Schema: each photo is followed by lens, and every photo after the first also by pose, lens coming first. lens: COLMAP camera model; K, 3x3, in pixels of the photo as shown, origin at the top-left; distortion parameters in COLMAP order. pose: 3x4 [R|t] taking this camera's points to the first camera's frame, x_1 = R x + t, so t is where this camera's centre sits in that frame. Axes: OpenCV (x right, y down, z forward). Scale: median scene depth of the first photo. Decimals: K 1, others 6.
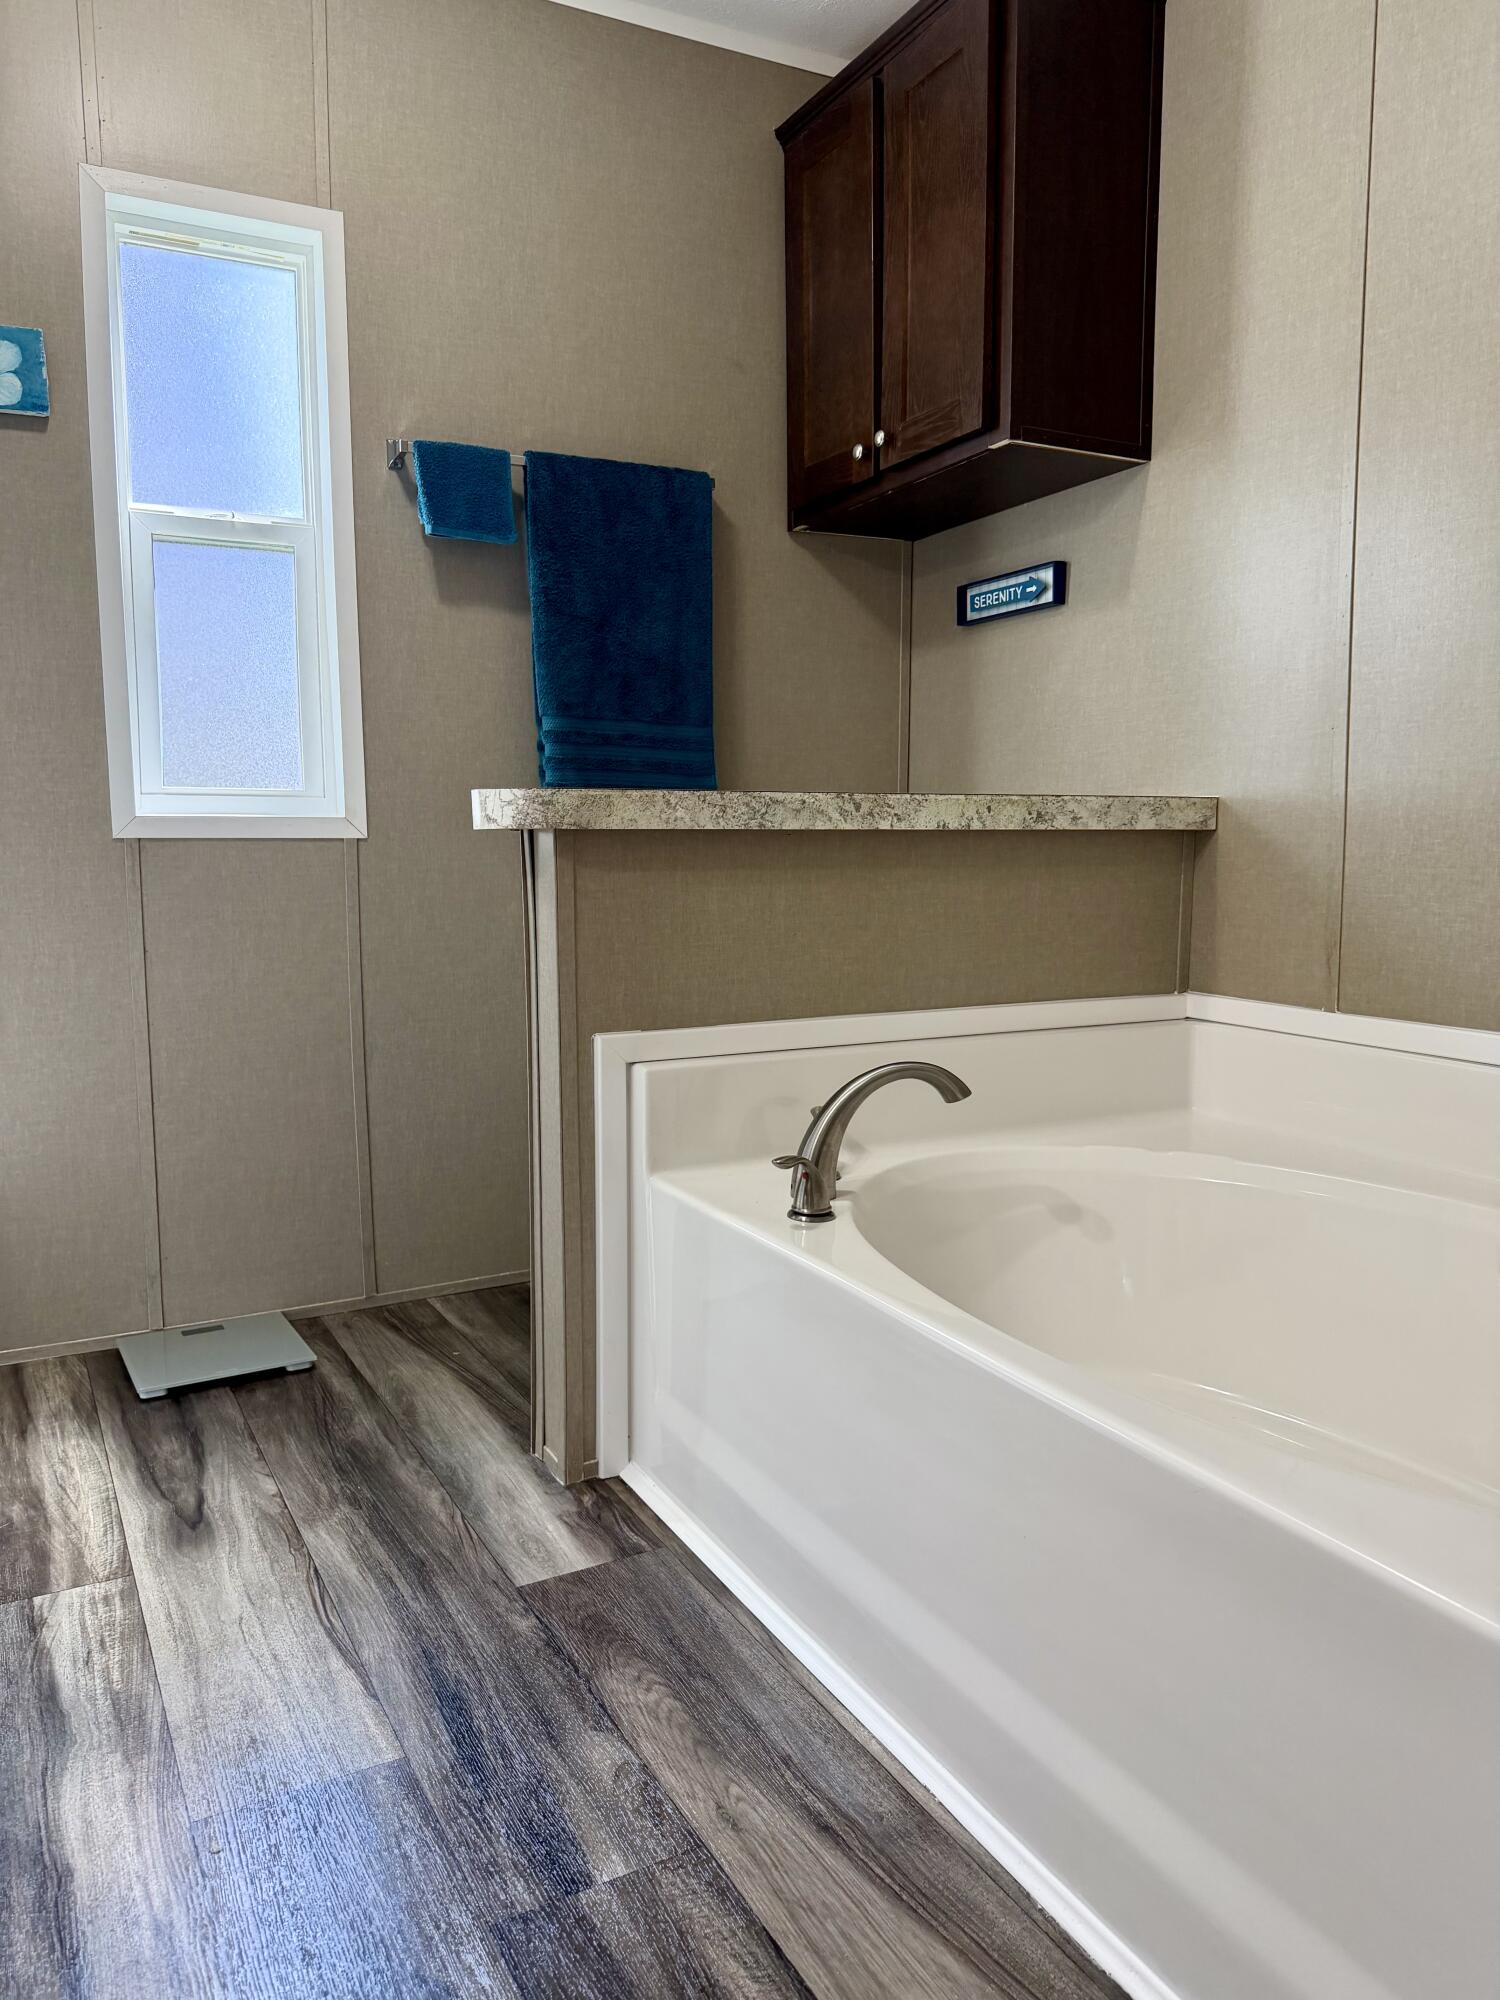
lens RADIAL K [[1421.2, 0, 750.0], [0, 1421.2, 1000.0], [0, 0, 1]] dist [0.023990, -0.044003]
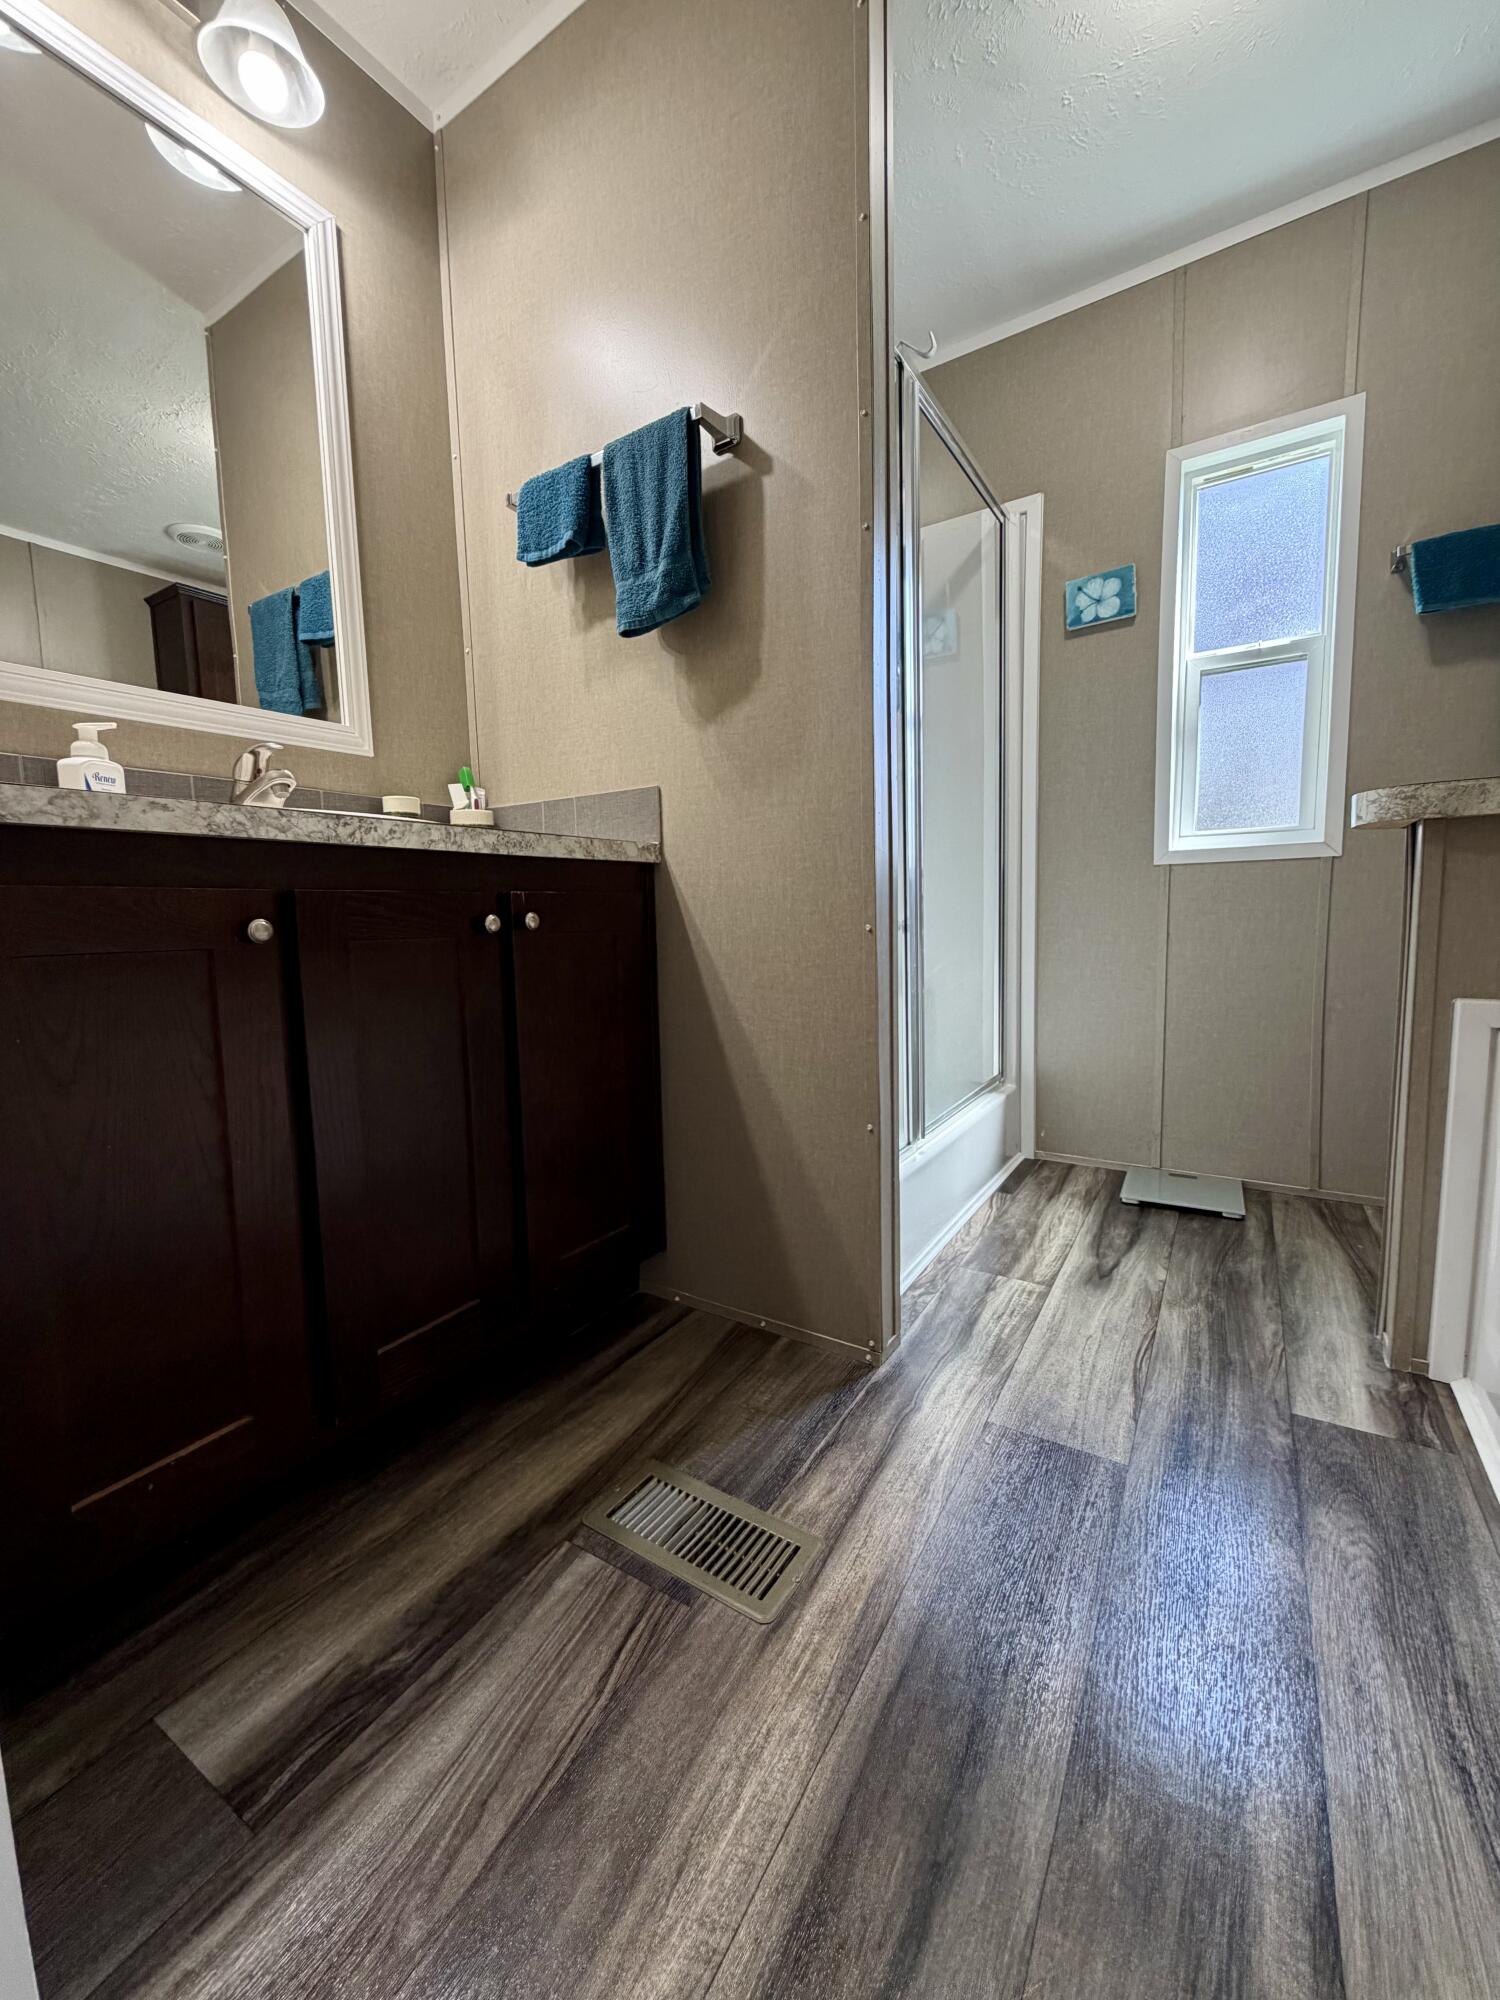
lens RADIAL K [[797.1, 0, 744.5], [0, 797.1, 996.9], [0, 0, 1]] dist [-0.001751, -0.000097]
pose [[0.493856, 0.083885, -0.865488, 0.162959], [-0.077996, 0.995597, 0.051990, 0.034537], [0.866039, 0.041829, 0.498224, 0.176873]]
